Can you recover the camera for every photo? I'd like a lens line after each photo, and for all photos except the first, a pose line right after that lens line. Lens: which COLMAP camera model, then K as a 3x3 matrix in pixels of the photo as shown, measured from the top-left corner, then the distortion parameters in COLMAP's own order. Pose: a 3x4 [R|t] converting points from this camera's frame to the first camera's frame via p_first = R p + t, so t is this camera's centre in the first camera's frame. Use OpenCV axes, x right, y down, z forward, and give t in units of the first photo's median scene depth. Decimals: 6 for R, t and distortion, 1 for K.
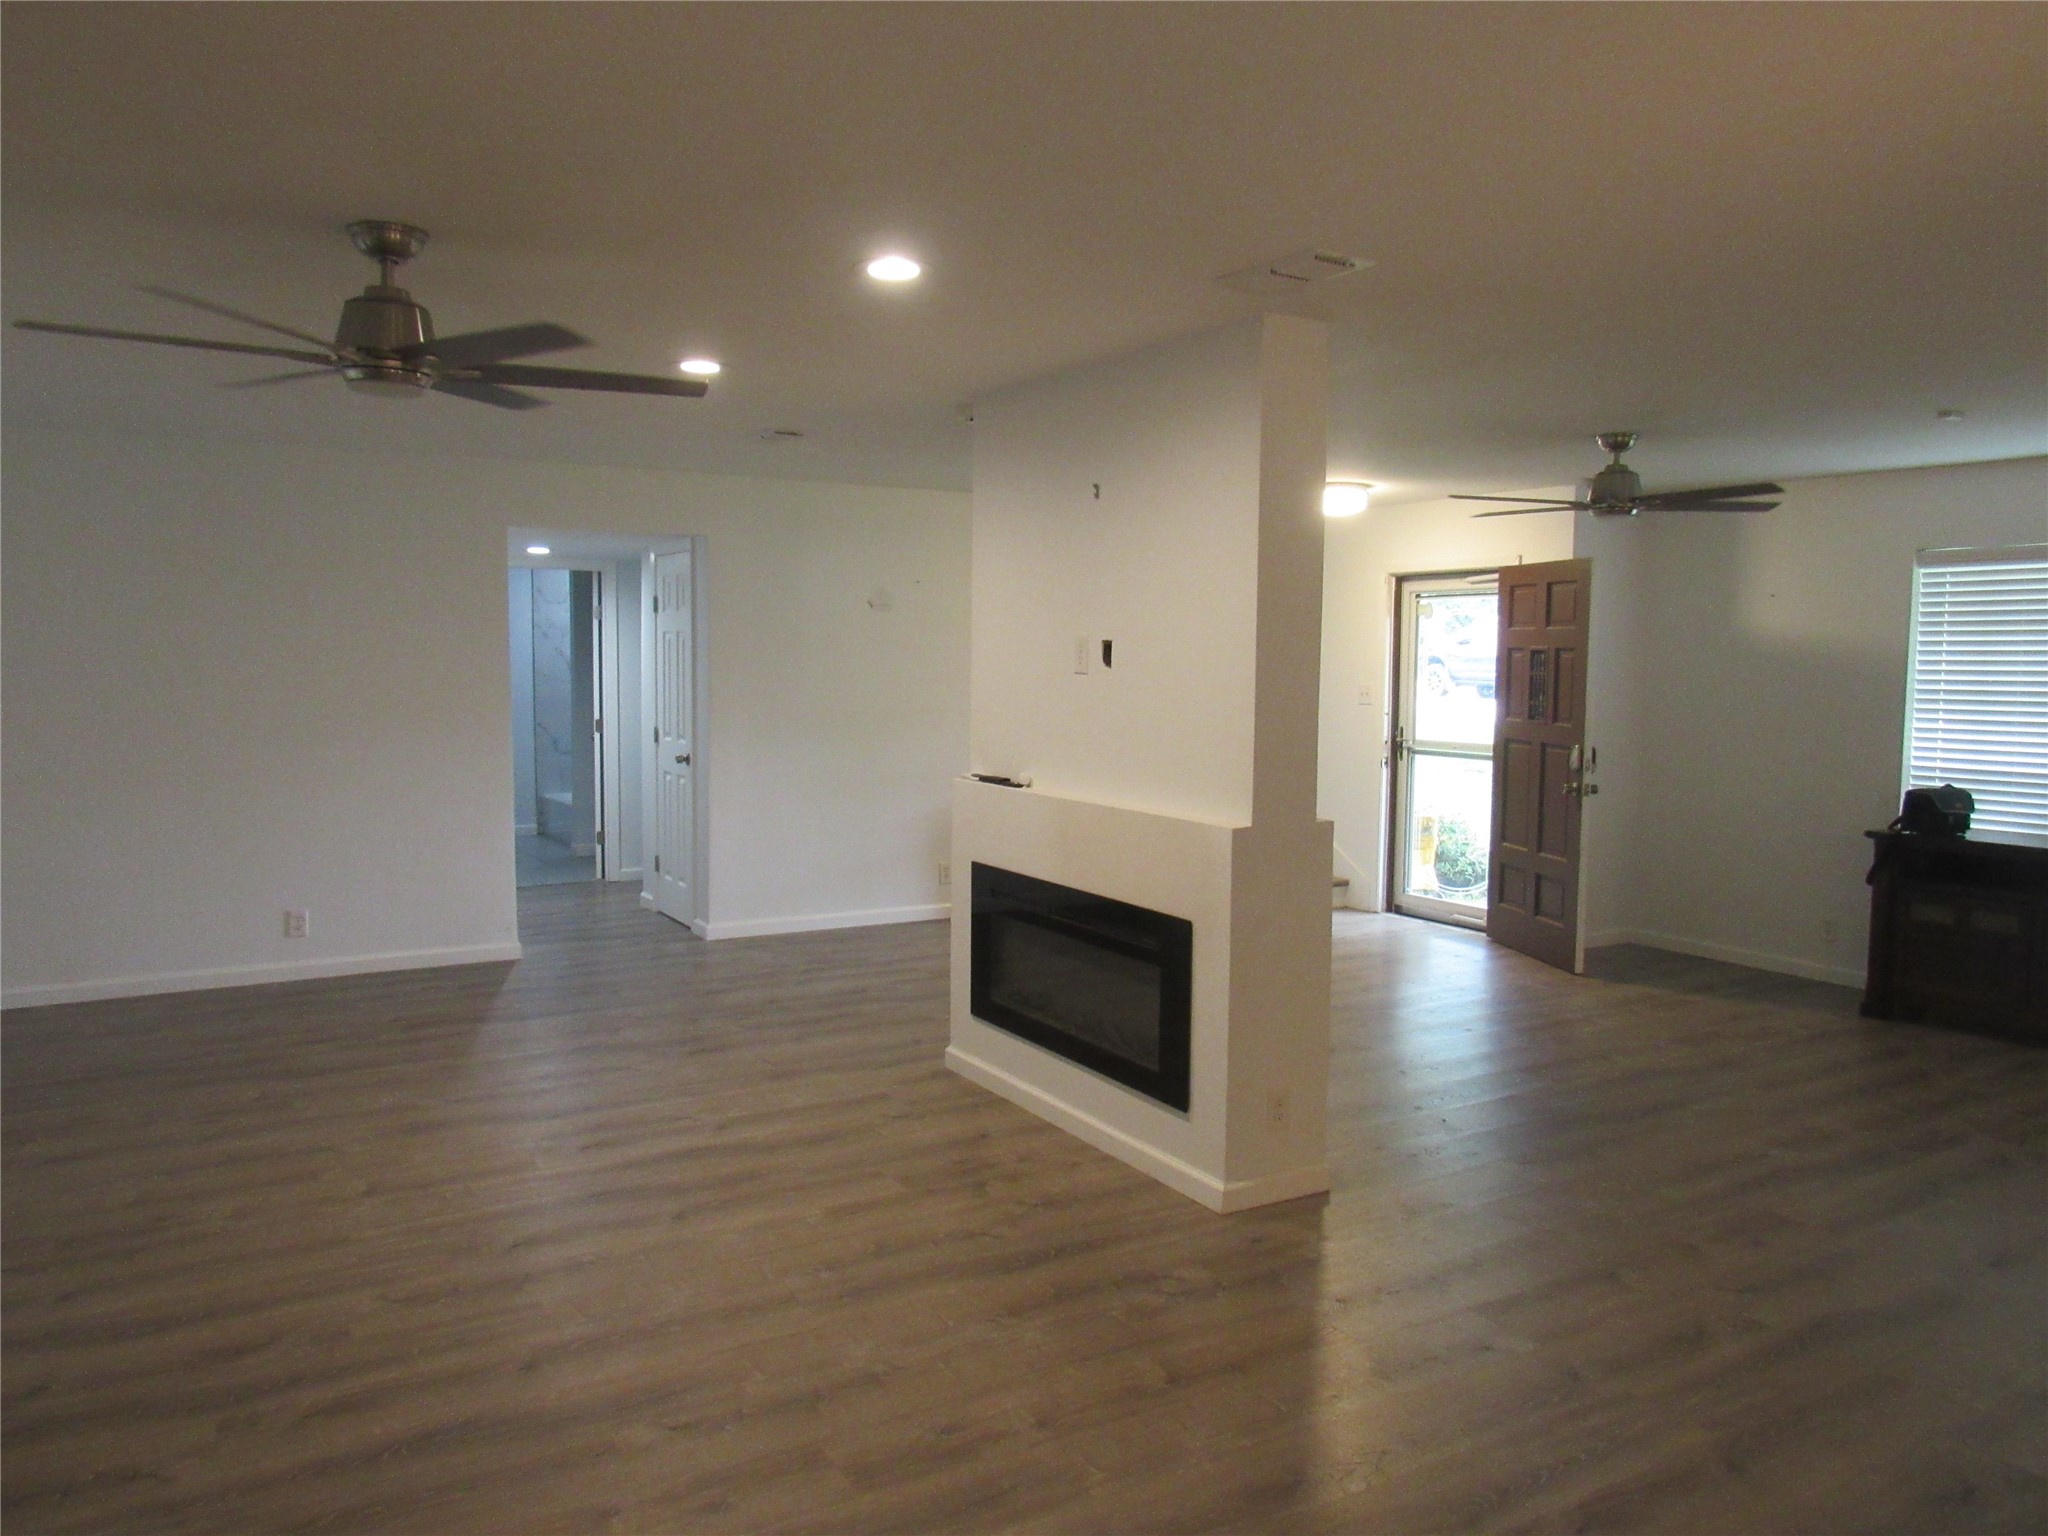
lens RADIAL K [[1460.5, 0, 1018.7], [0, 1460.5, 761.3], [0, 0, 1]] dist [-0.030555, 0.009063]
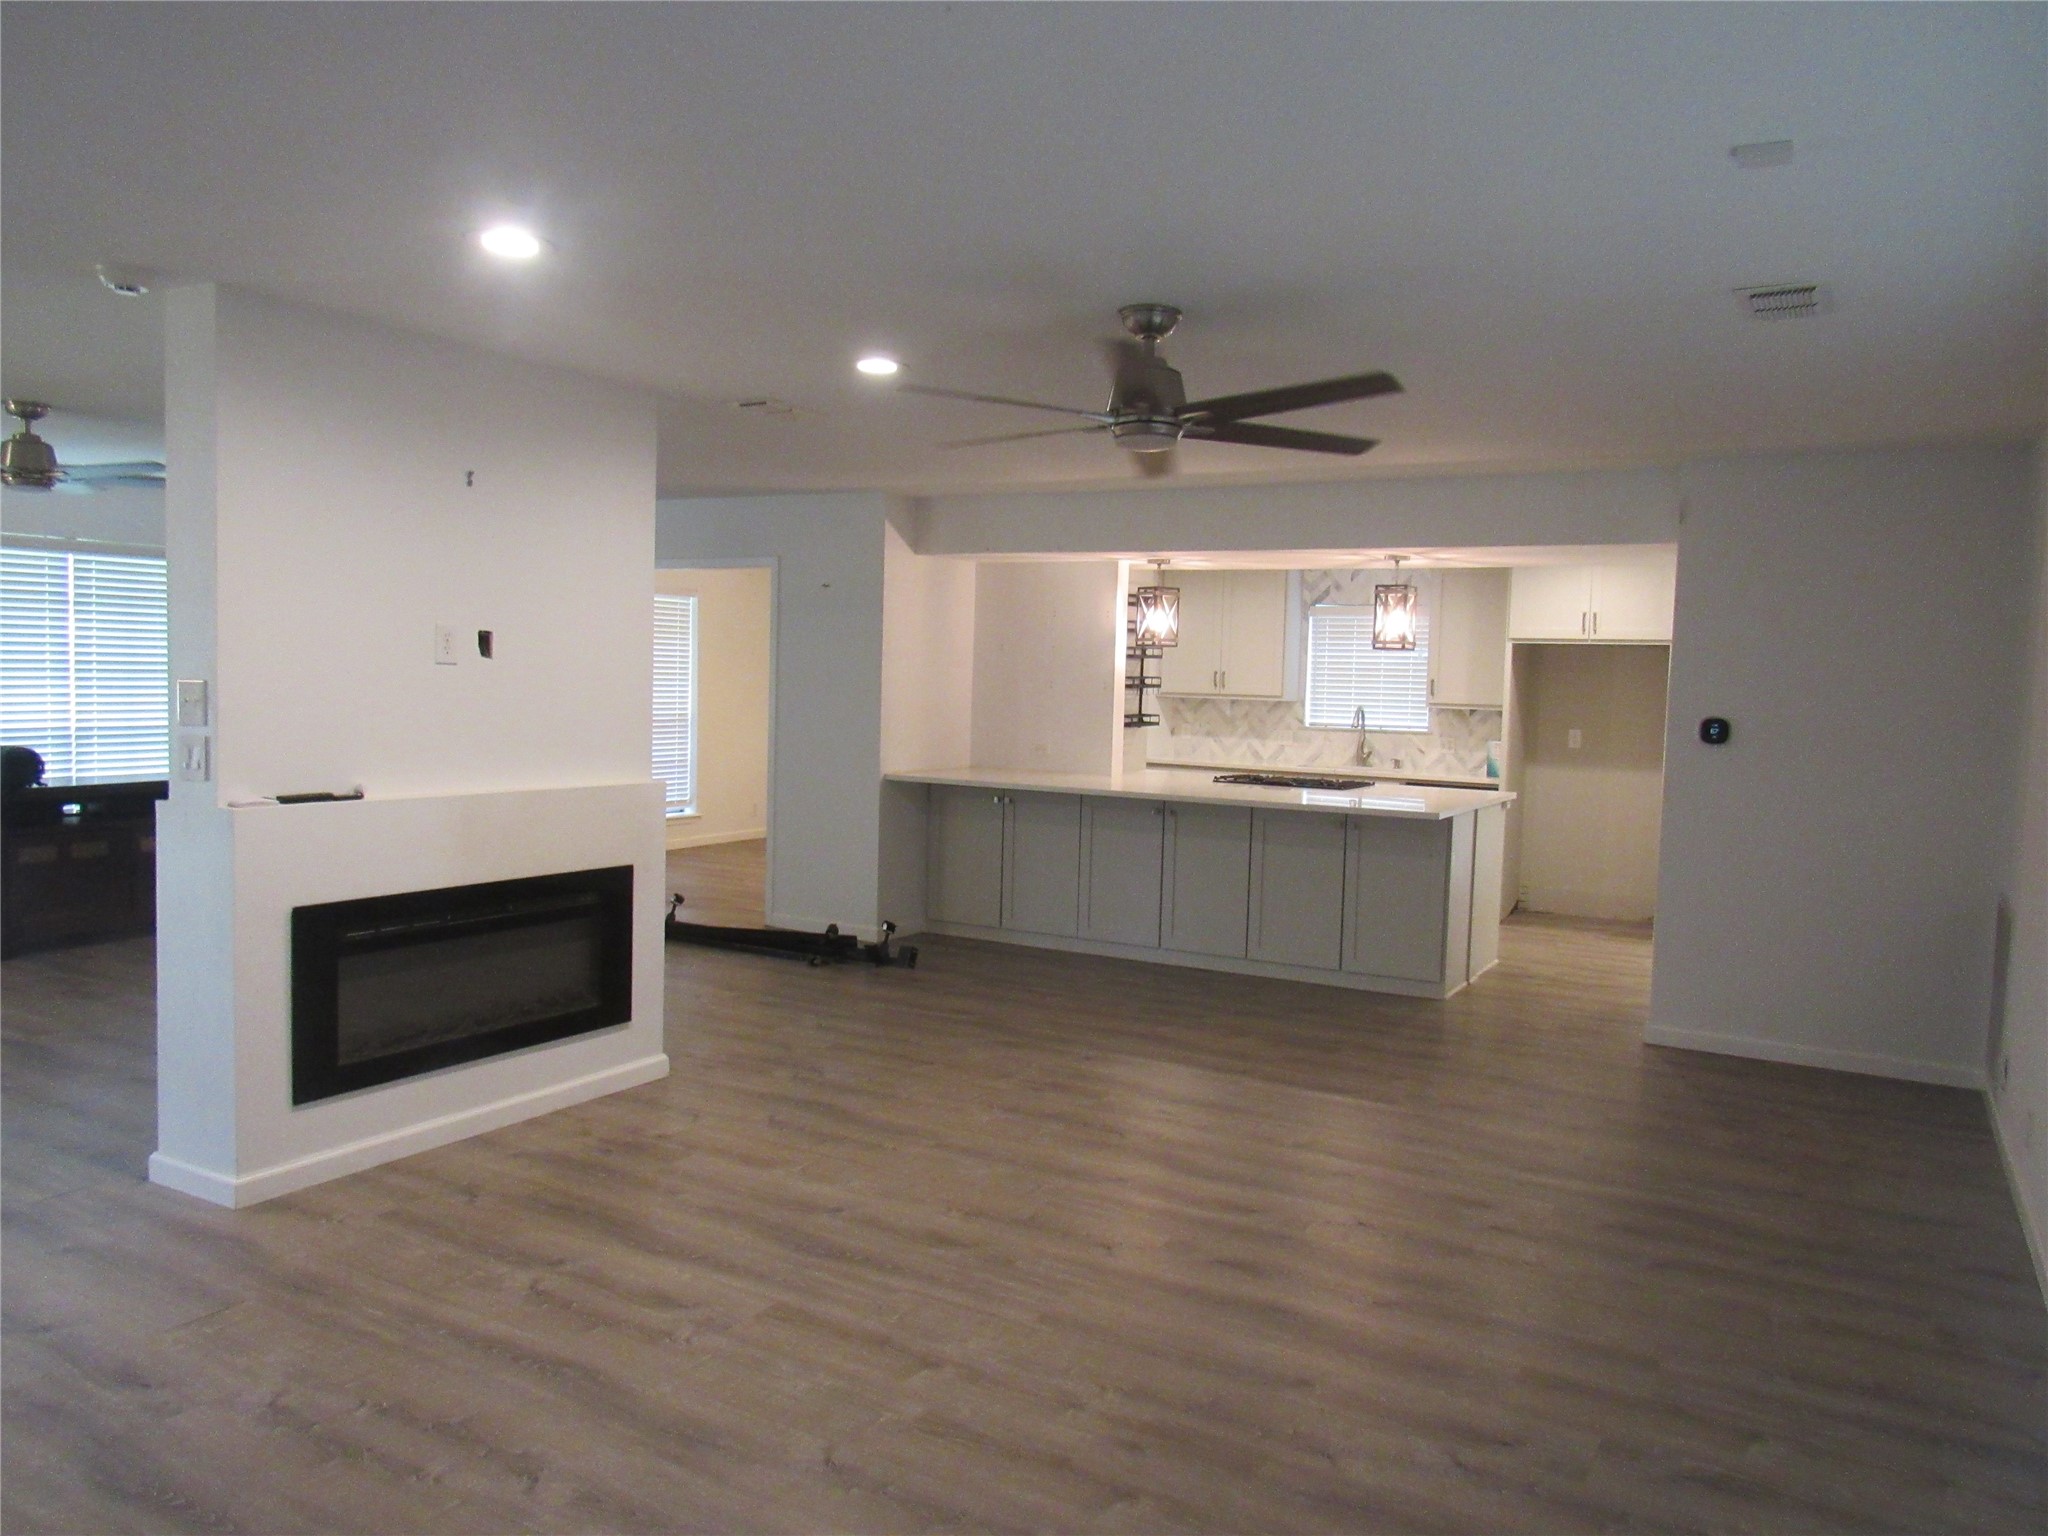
lens RADIAL K [[1460.5, 0, 1034.6], [0, 1460.5, 752.6], [0, 0, 1]] dist [-0.030555, 0.009063]
pose [[-0.494399, -0.073340, 0.866135, -1.065776], [0.028094, 0.994565, 0.100251, -0.095223], [-0.868781, 0.073898, -0.489652, 1.243479]]
